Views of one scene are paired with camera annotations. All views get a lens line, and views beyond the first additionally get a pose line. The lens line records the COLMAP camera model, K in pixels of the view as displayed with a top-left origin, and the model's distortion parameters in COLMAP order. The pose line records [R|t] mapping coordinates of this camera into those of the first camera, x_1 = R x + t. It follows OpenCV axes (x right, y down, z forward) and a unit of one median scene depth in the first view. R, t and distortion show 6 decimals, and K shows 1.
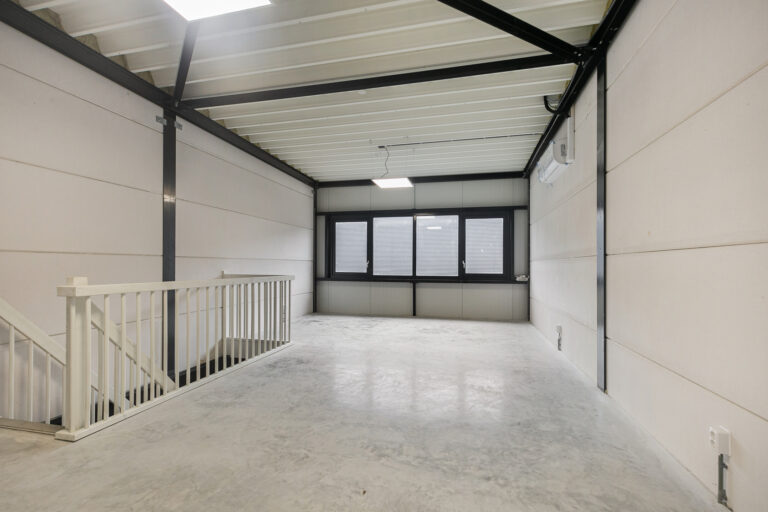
lens RADIAL K [[365.8, 0, 388.4], [0, 365.8, 258.2], [0, 0, 1]] dist [0.008274, 0.000062]
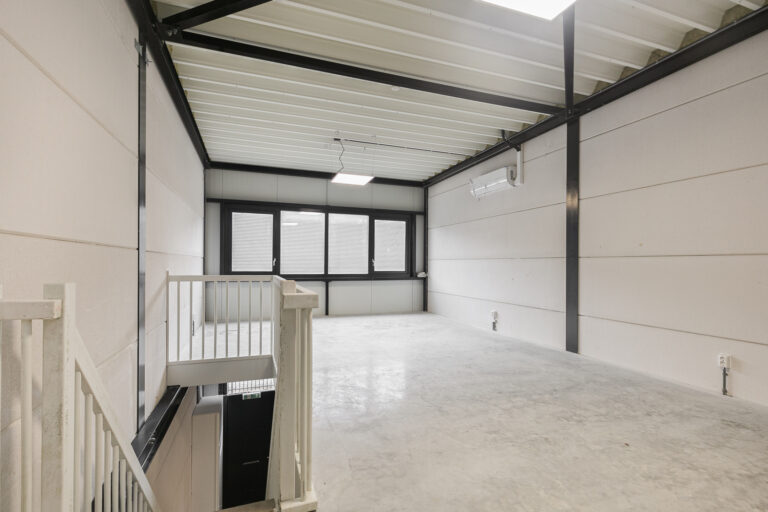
lens RADIAL K [[365.8, 0, 391.3], [0, 365.8, 261.4], [0, 0, 1]] dist [0.008274, 0.000062]
pose [[0.822128, 0.005247, 0.569279, -0.442926], [-0.014808, 0.999816, 0.012170, -0.000180], [-0.569111, -0.018435, 0.822054, 0.129575]]
